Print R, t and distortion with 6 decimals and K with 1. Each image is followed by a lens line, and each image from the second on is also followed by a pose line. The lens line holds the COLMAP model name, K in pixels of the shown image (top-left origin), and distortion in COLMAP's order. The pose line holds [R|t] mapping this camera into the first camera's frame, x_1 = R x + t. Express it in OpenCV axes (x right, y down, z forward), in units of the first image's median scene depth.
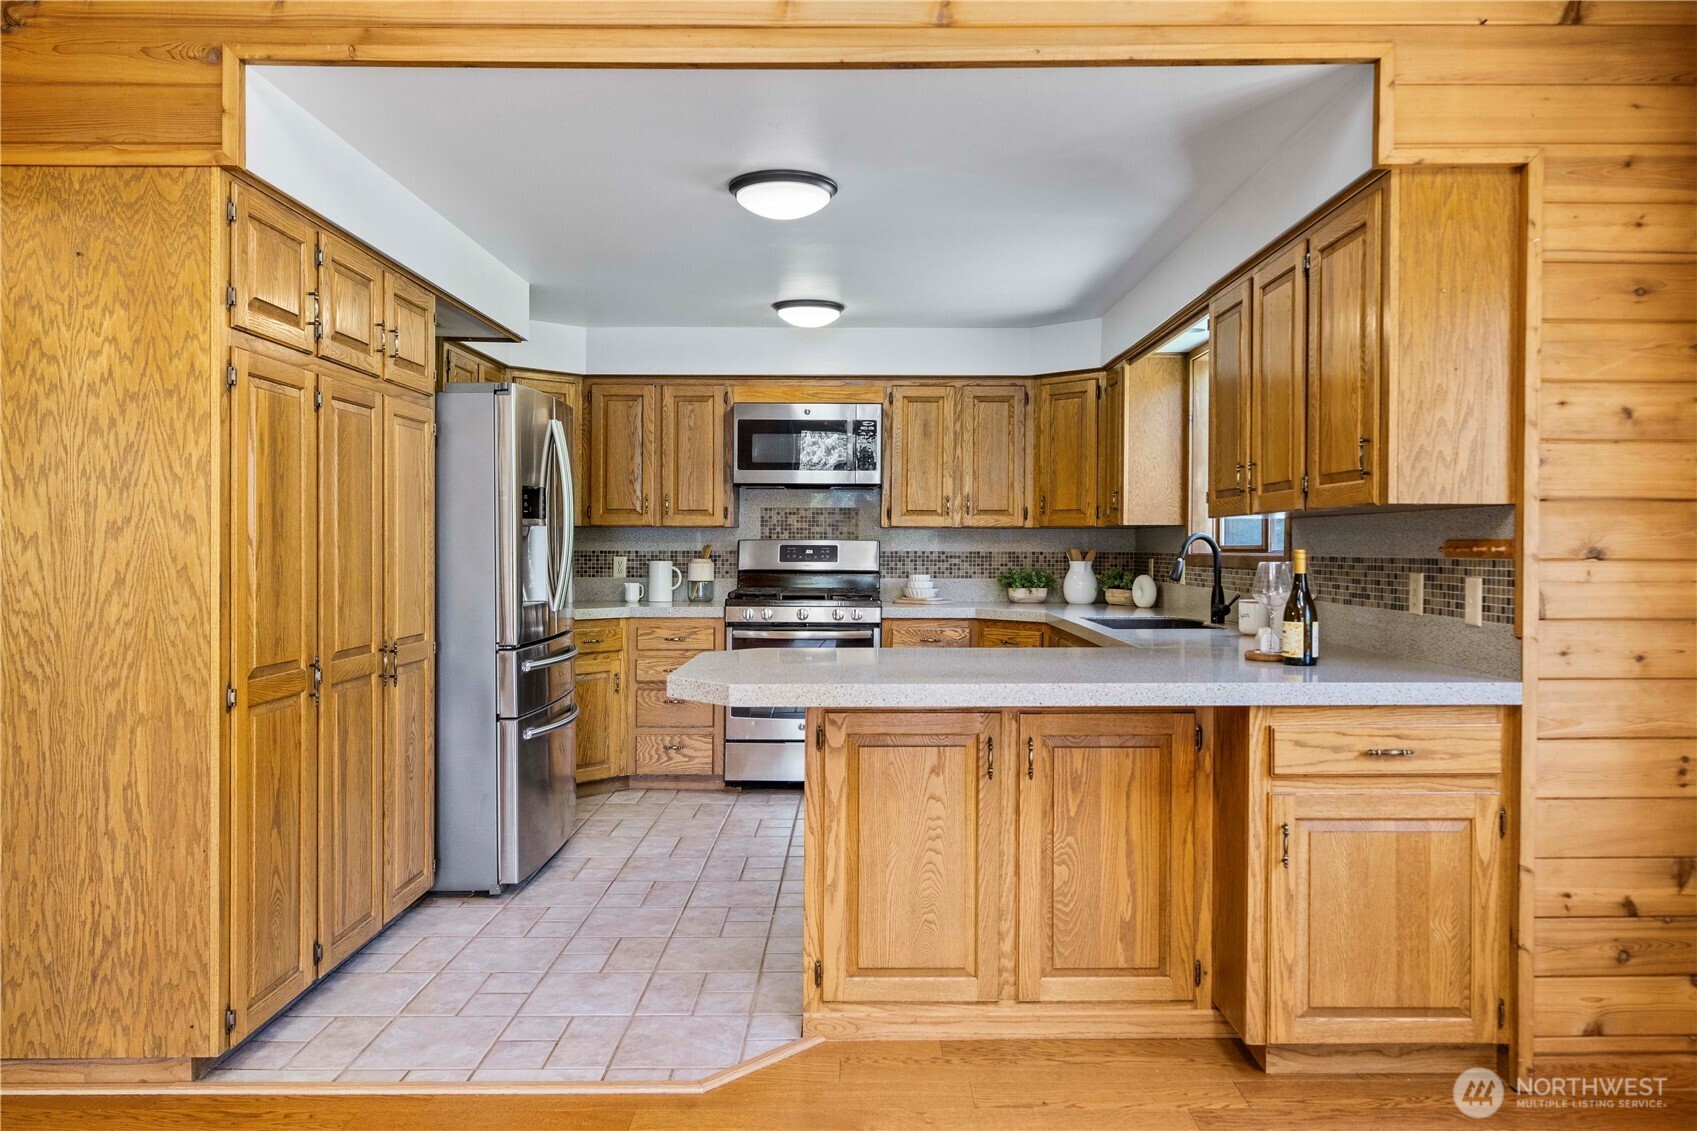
lens RADIAL K [[1190.9, 0, 851.2], [0, 1190.9, 557.6], [0, 0, 1]] dist [-0.002205, 0.002081]
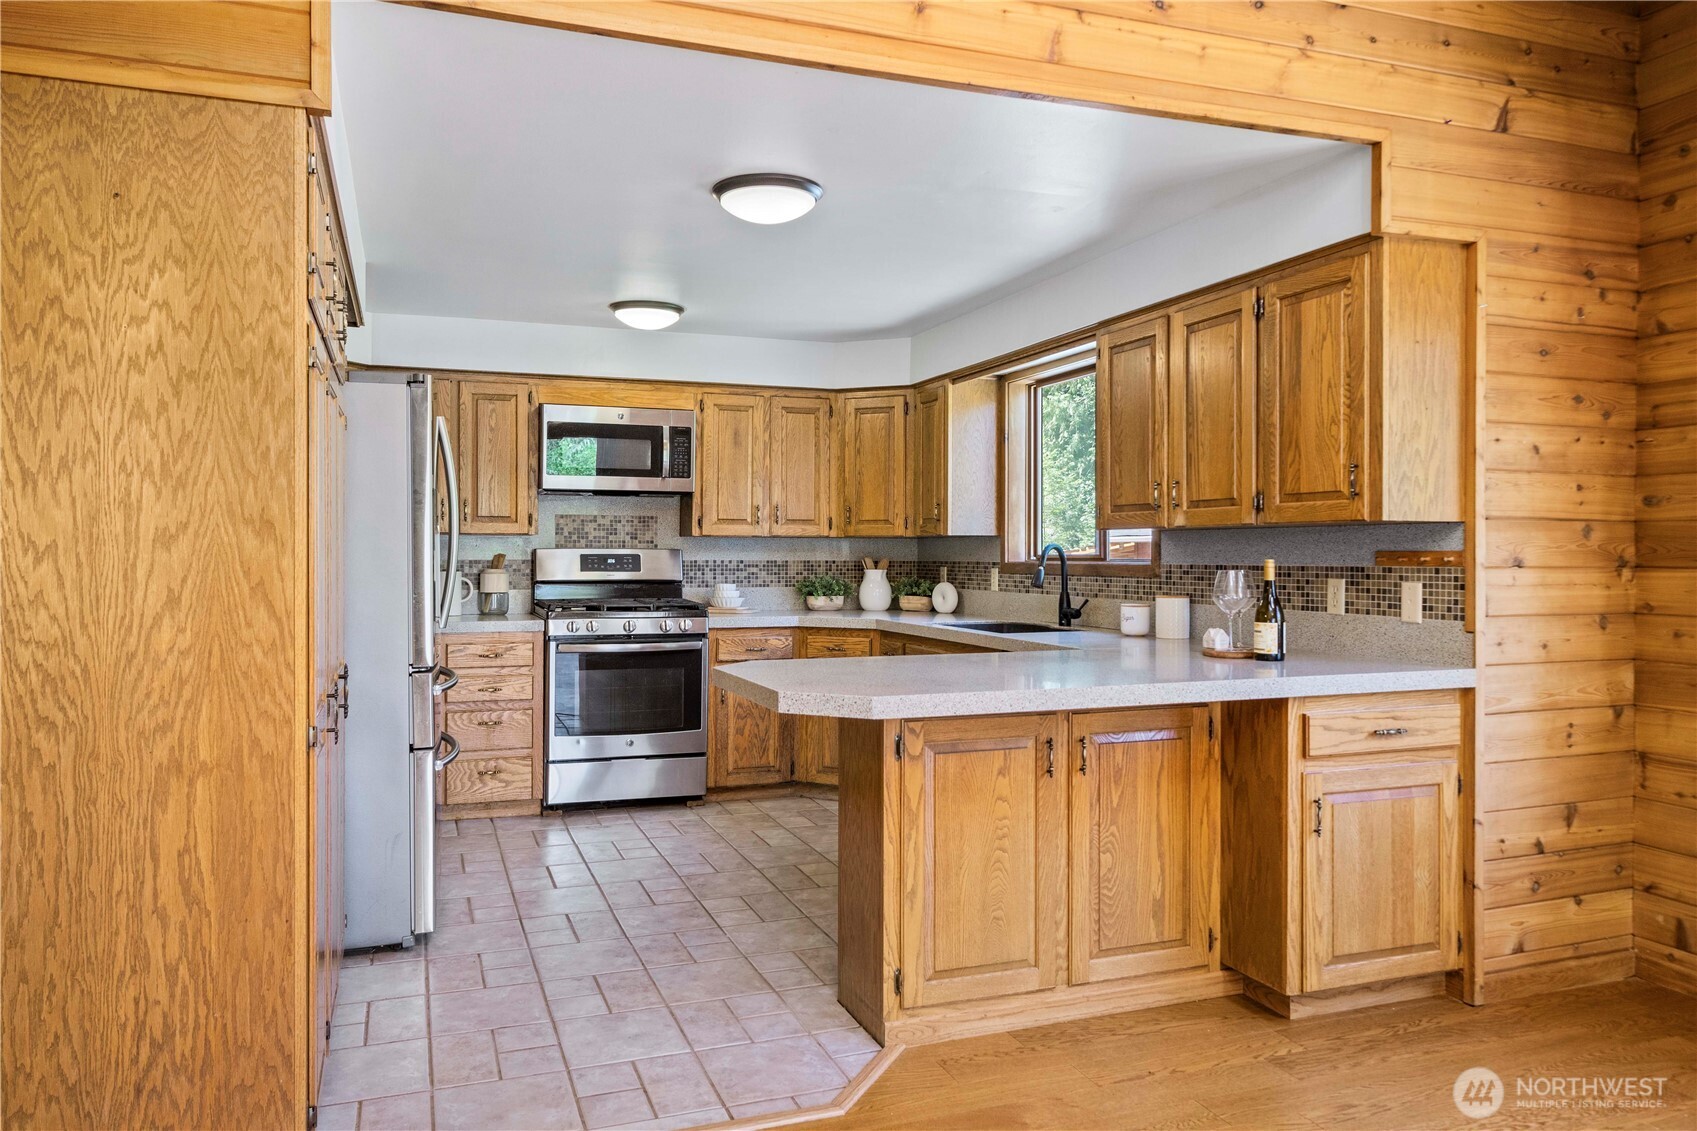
lens RADIAL K [[1190.9, 0, 848.5], [0, 1190.9, 561.1], [0, 0, 1]] dist [-0.002205, 0.002081]
pose [[0.940477, -0.002088, 0.339850, -0.447388], [0.003306, 0.999990, -0.003005, -0.003267], [-0.339841, 0.003950, 0.940475, 0.073610]]
